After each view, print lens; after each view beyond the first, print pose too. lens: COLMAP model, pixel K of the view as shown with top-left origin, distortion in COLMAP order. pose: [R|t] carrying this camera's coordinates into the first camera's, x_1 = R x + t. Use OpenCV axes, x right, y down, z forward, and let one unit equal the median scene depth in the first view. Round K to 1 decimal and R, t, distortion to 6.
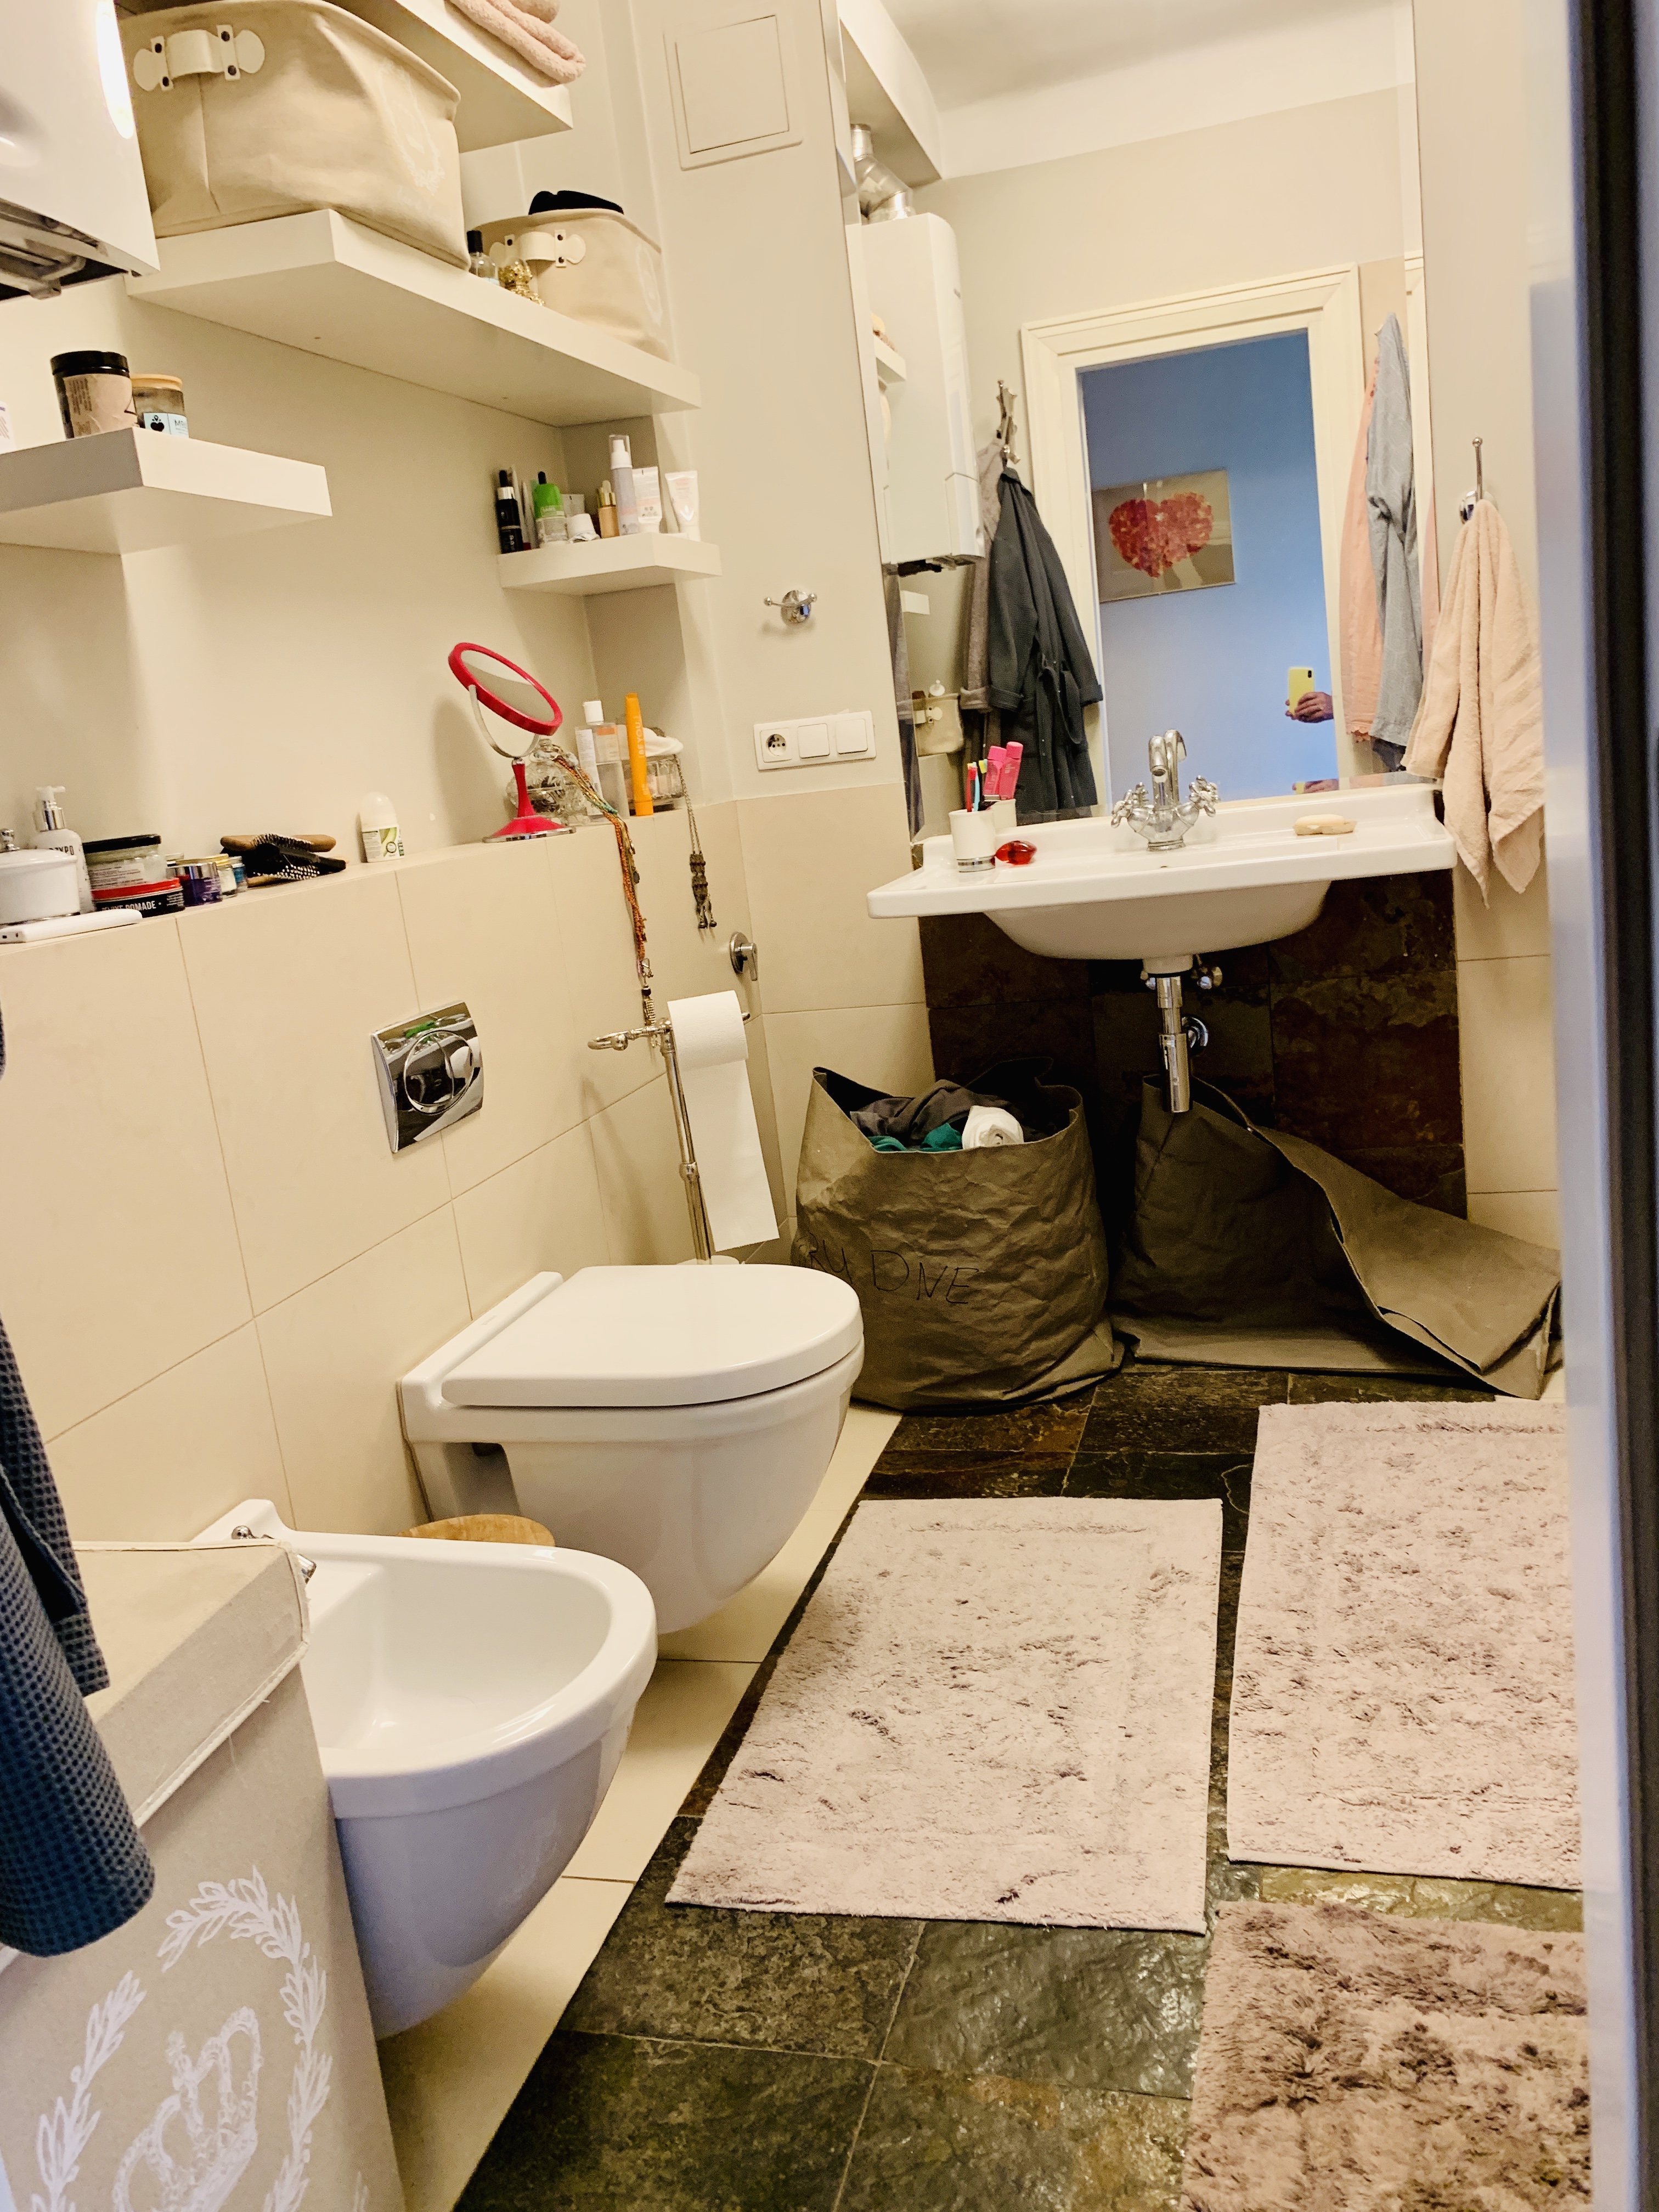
lens RADIAL K [[1714.7, 0, 829.5], [0, 1714.7, 1106.0], [0, 0, 1]] dist [0.065852, -0.050768]
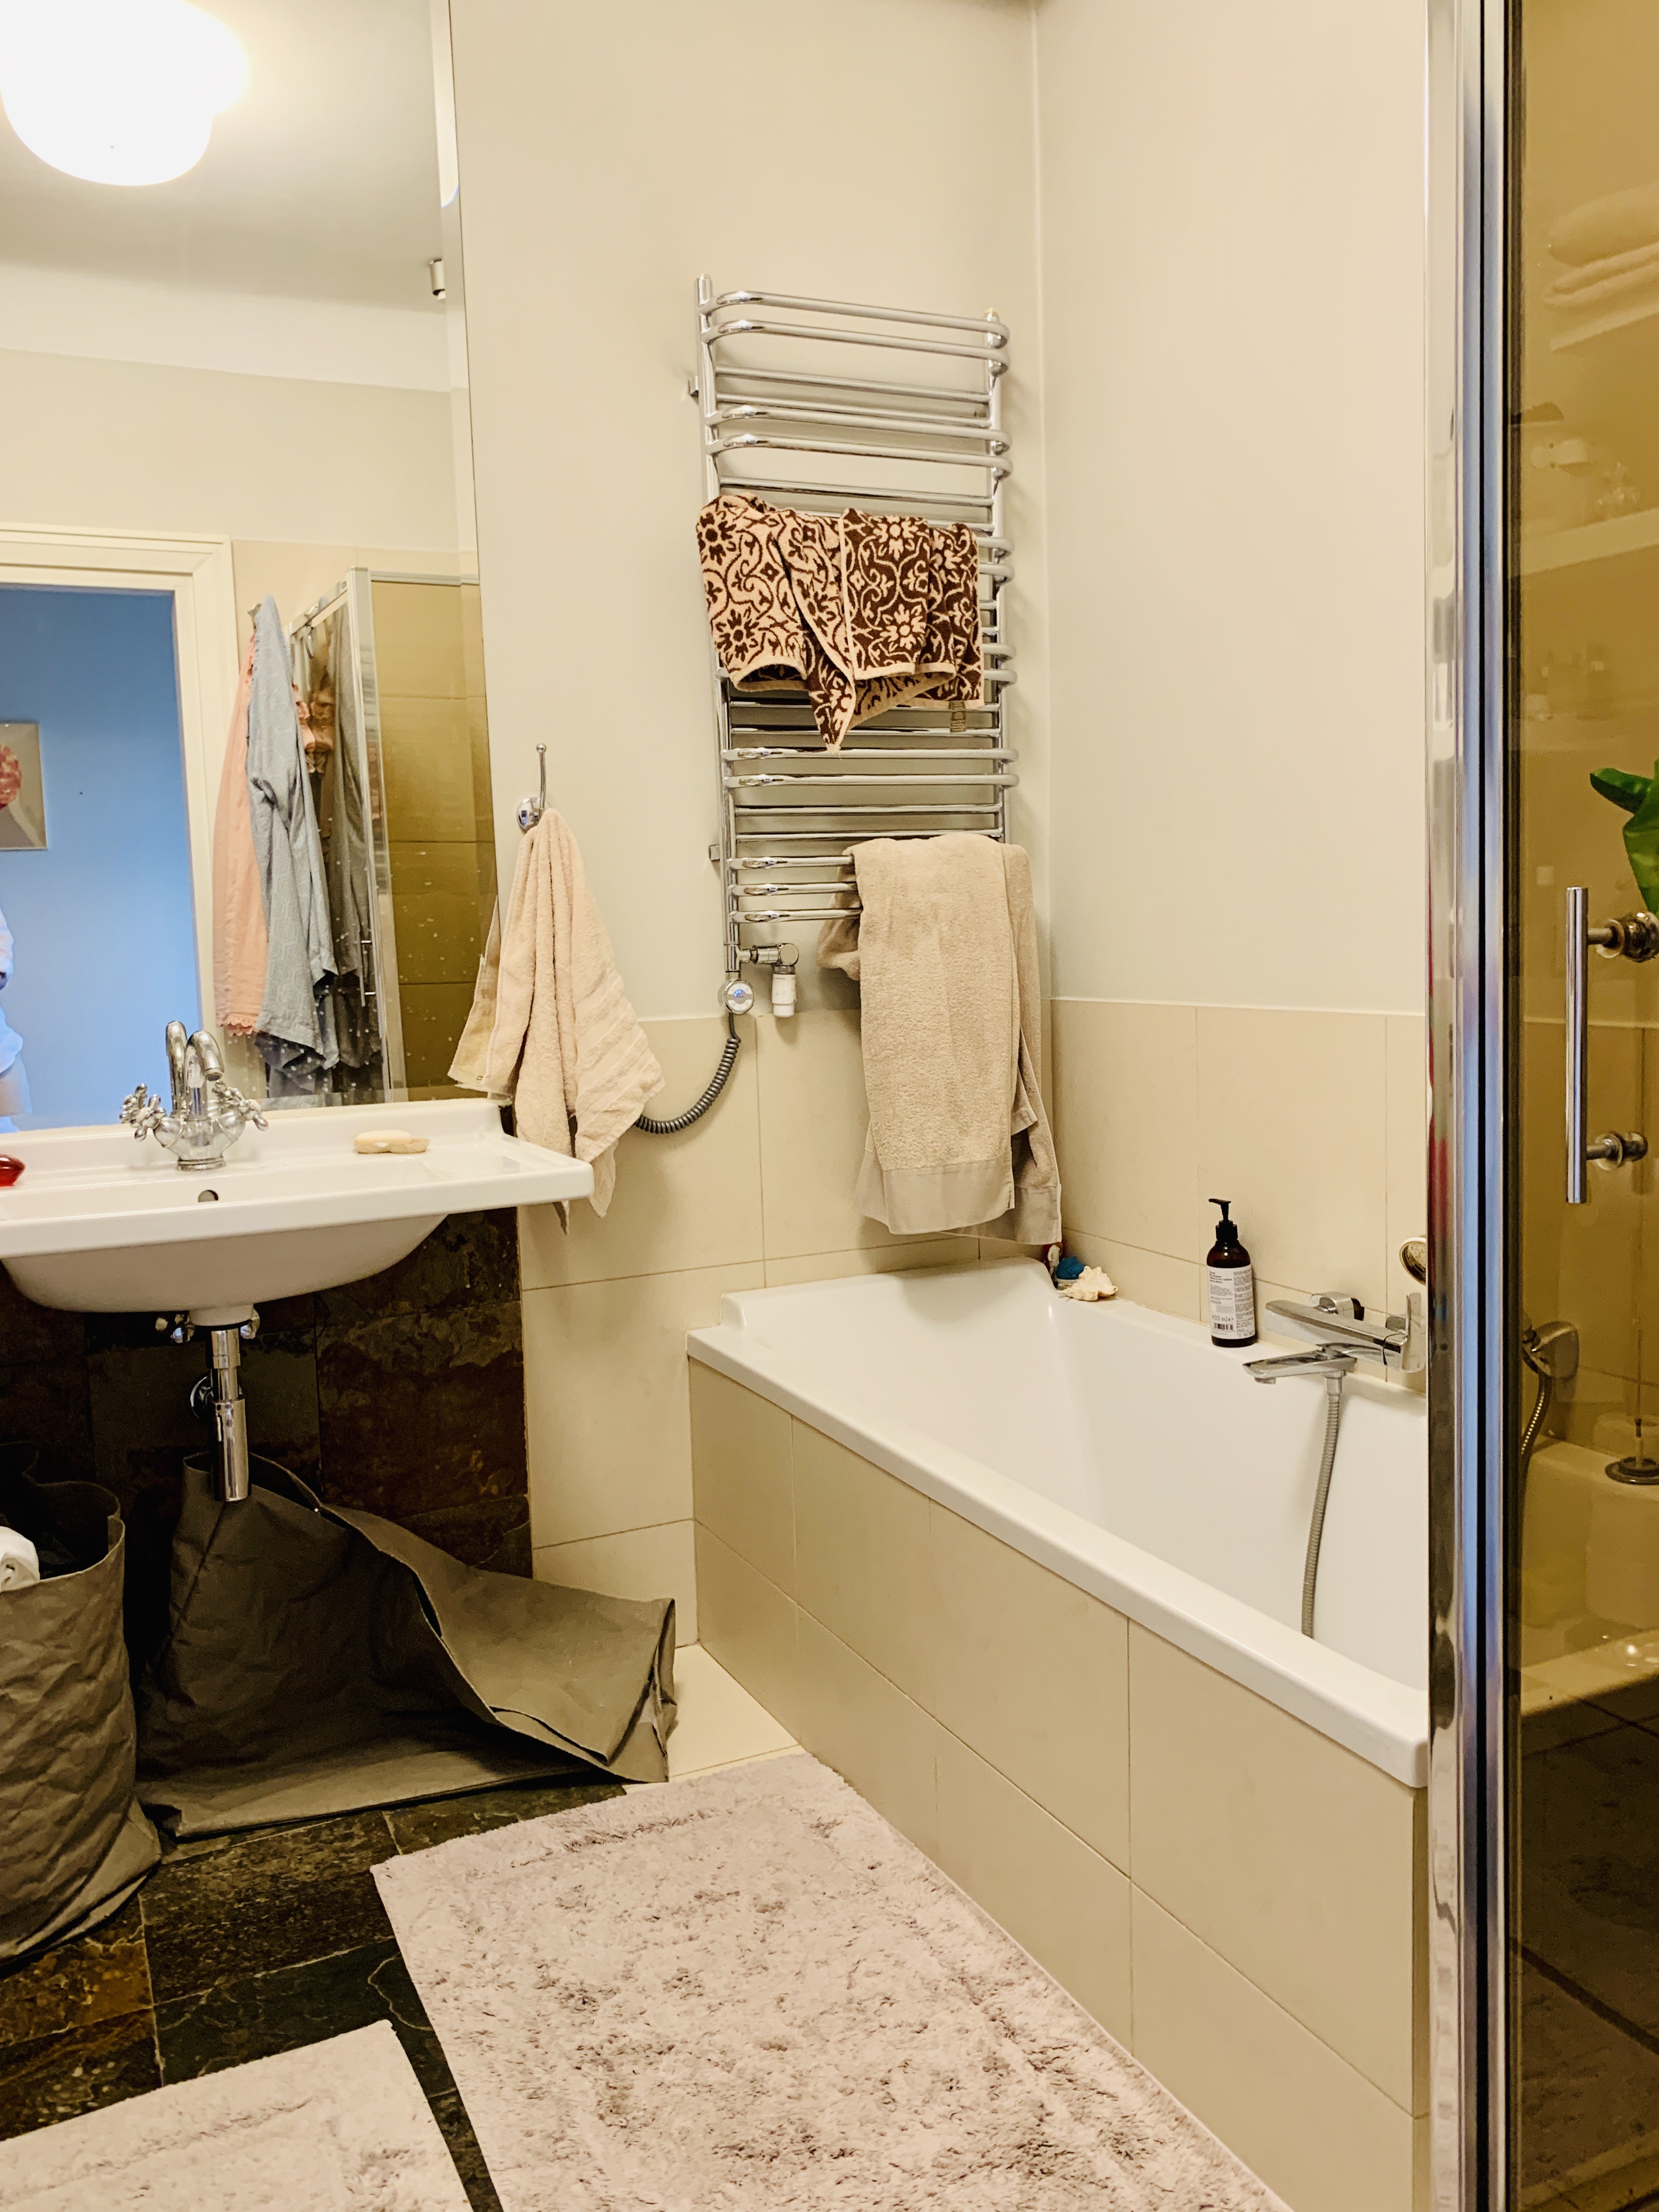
lens RADIAL K [[1796.6, 0, 829.5], [0, 1796.6, 1106.0], [0, 0, 1]] dist [0.022323, 0.001438]
pose [[0.750490, 0.020121, 0.660575, -0.141563], [0.086880, 0.987858, -0.128795, -0.044635], [-0.655146, 0.154051, 0.739630, 0.183900]]
